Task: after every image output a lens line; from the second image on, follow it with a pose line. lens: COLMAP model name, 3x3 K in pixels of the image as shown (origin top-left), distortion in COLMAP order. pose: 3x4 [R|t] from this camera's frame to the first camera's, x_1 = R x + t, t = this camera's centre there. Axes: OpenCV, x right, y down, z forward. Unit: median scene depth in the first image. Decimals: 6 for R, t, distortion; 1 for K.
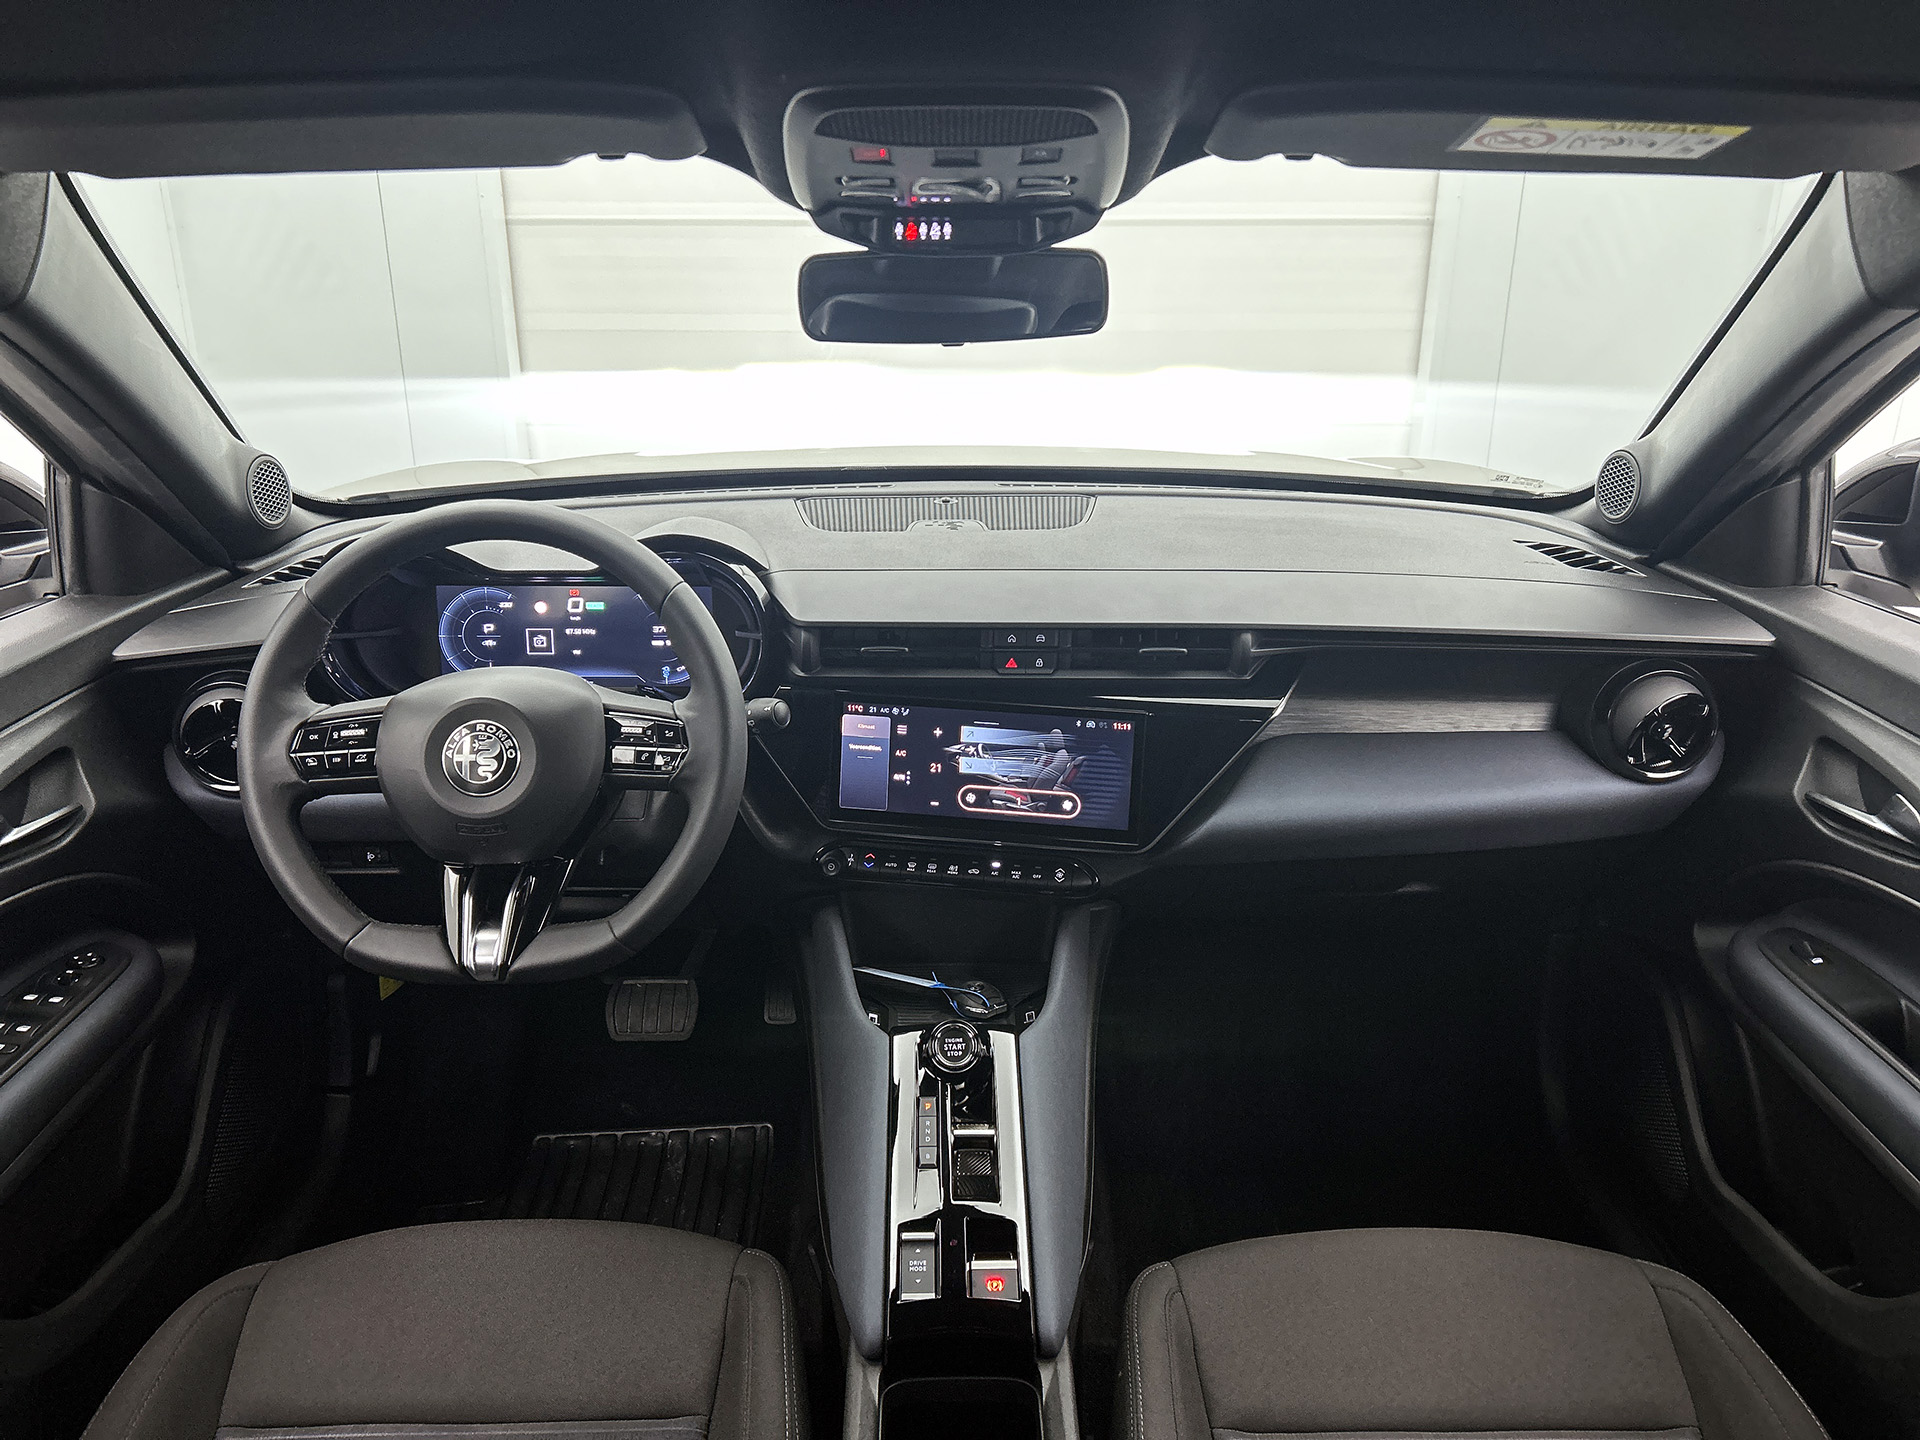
lens RADIAL K [[1475.2, 0, 960.0], [0, 1475.2, 720.0], [0, 0, 1]] dist [0.045050, 0.000605]
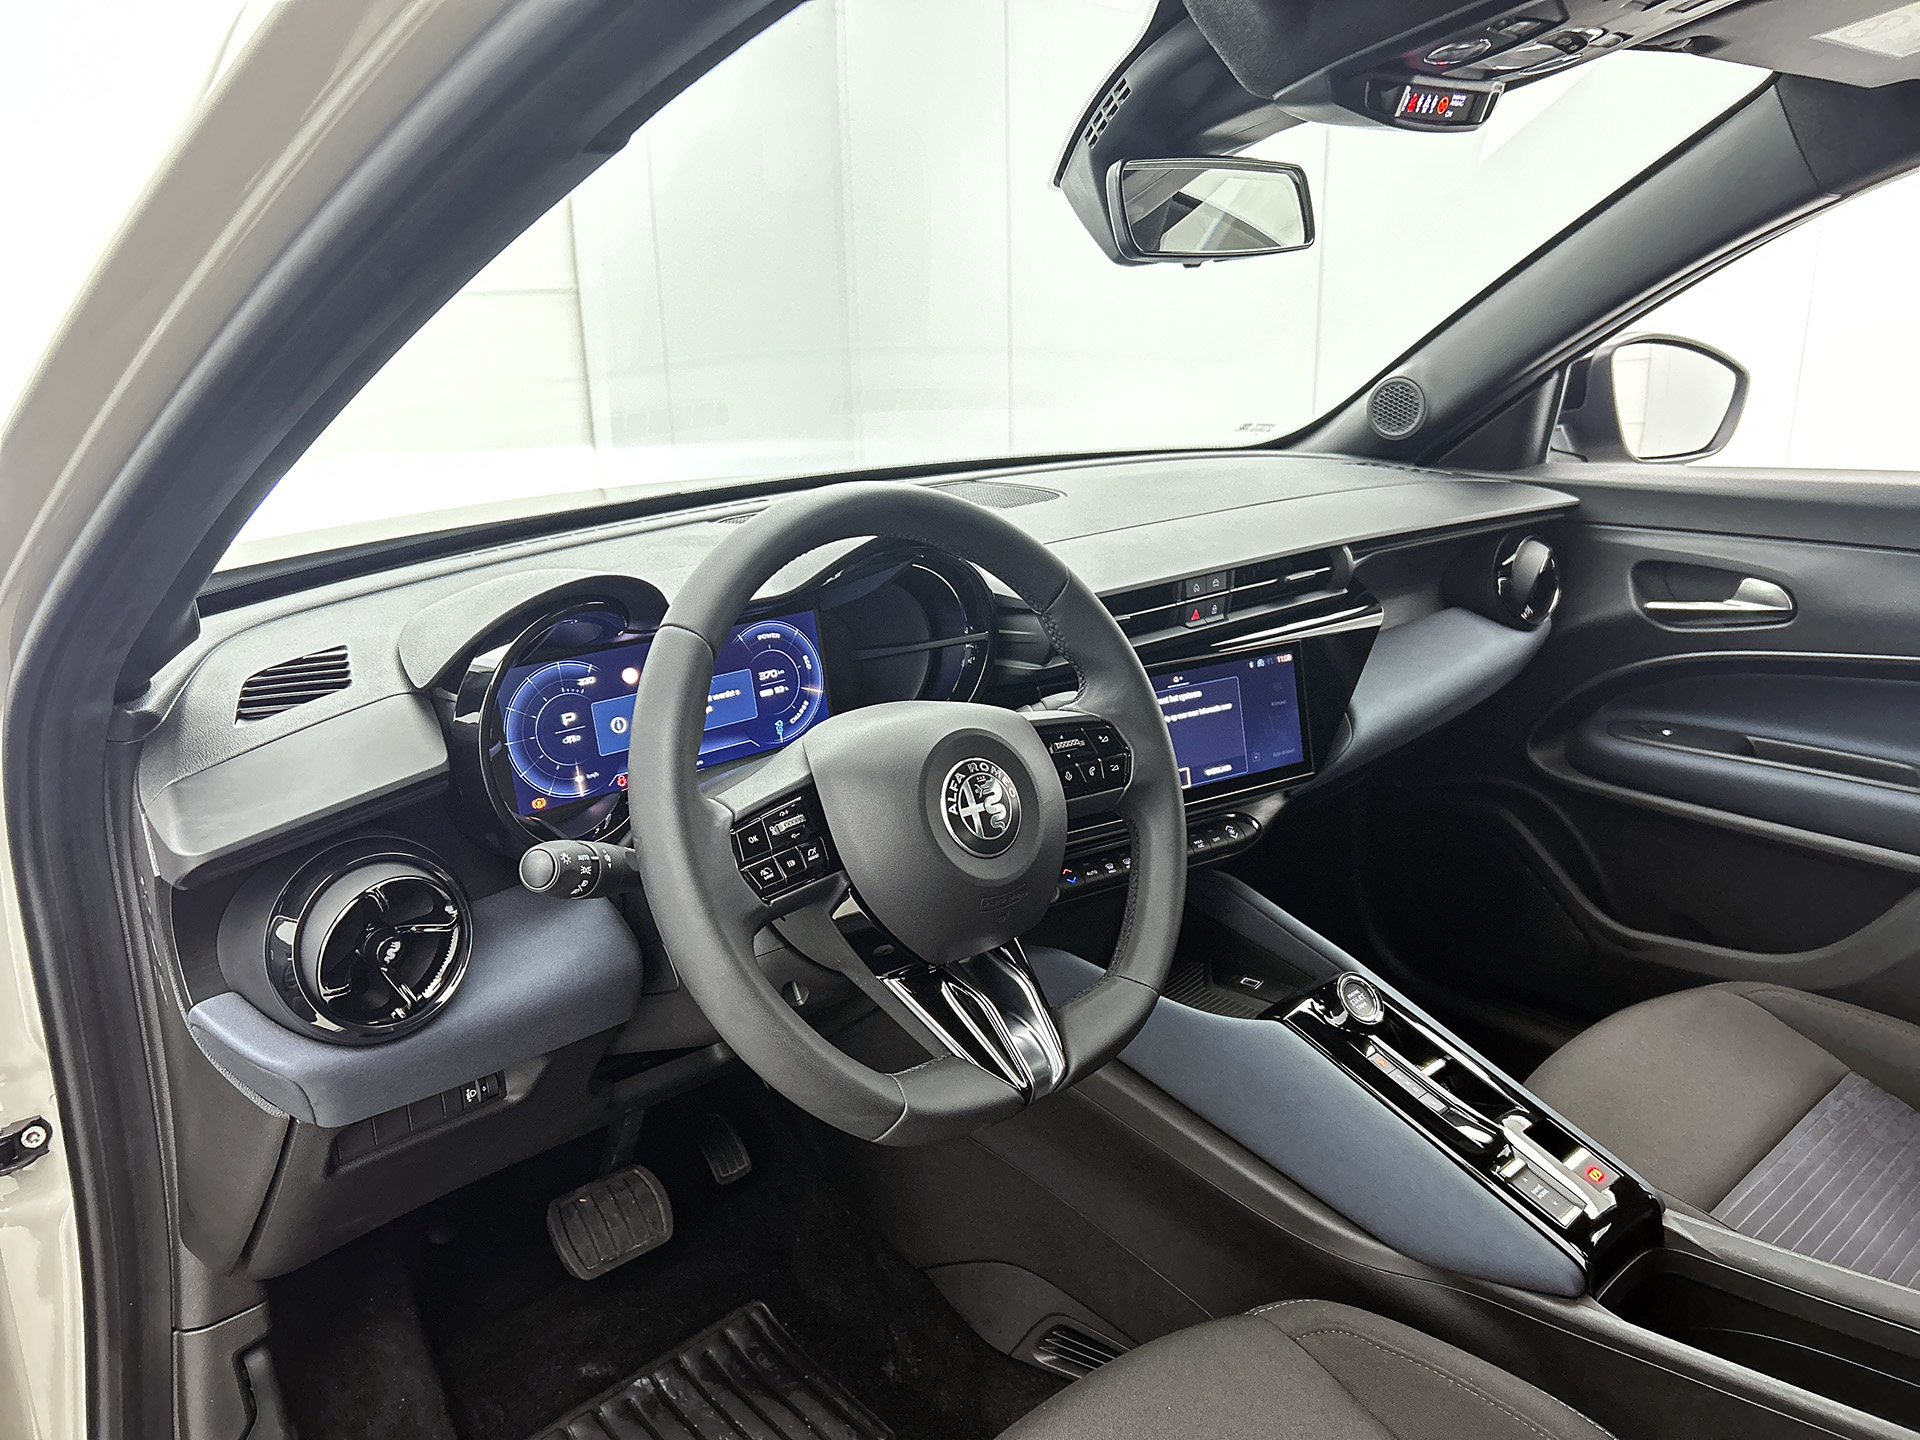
lens RADIAL K [[1495.8, 0, 991.4], [0, 1495.8, 722.3], [0, 0, 1]] dist [0.021434, -0.004412]
pose [[0.746010, -0.212285, 0.631193, -0.680857], [0.254926, 0.966667, 0.023815, -0.028237], [-0.615209, 0.143141, 0.775260, 0.350077]]
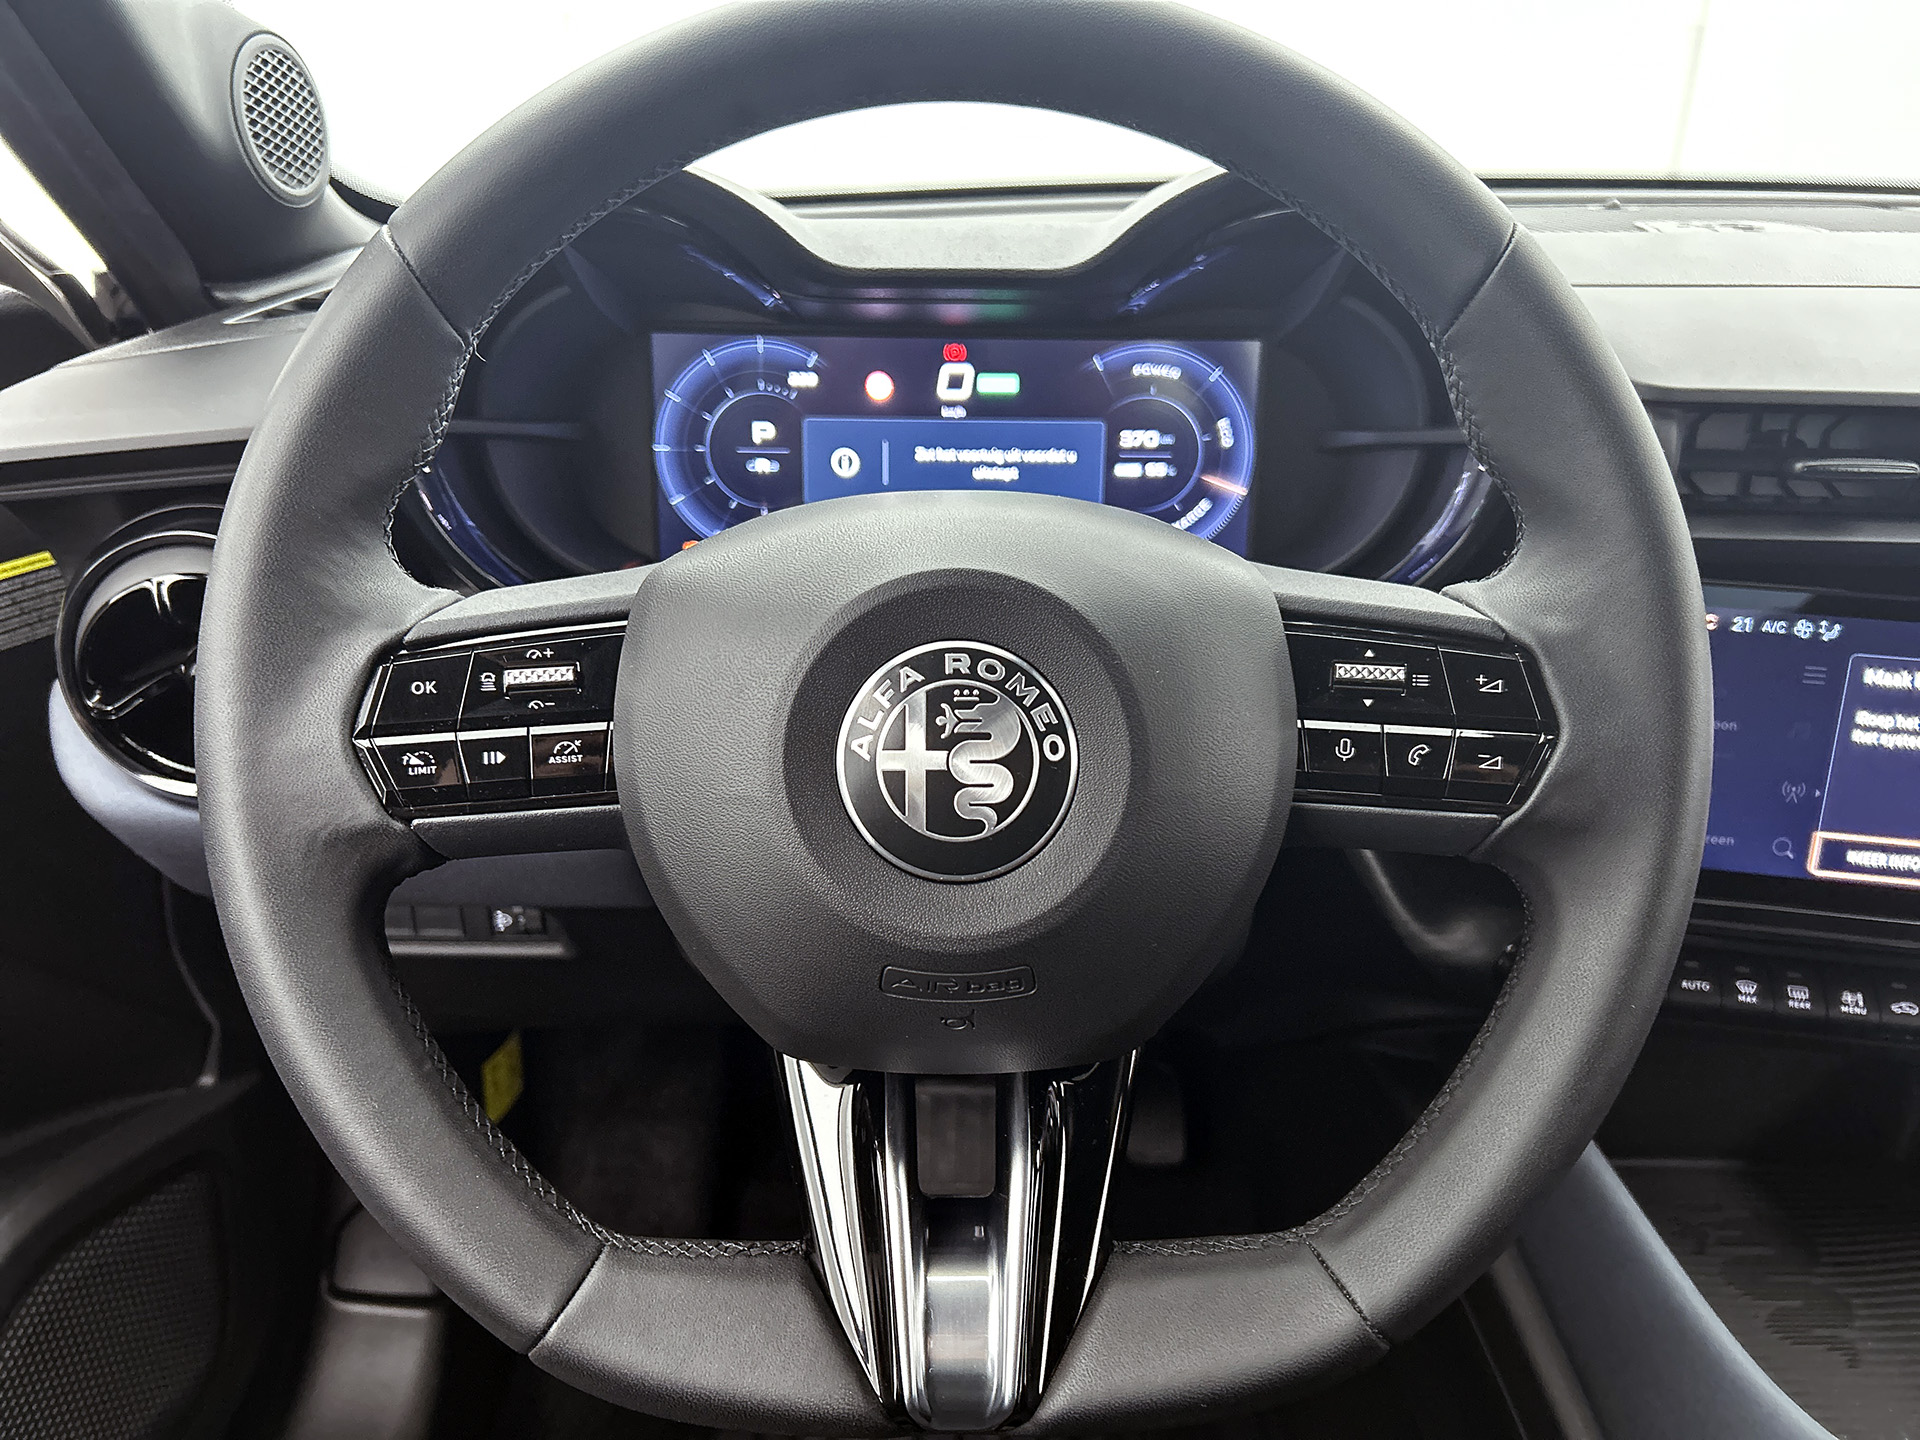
lens RADIAL K [[1495.8, 0, 991.4], [0, 1495.8, 722.3], [0, 0, 1]] dist [0.021434, -0.004412]
pose [[0.999954, 0.007337, 0.006230, -0.274846], [-0.007689, 0.998263, 0.058417, -0.001099], [-0.005790, -0.058462, 0.998273, 0.590611]]
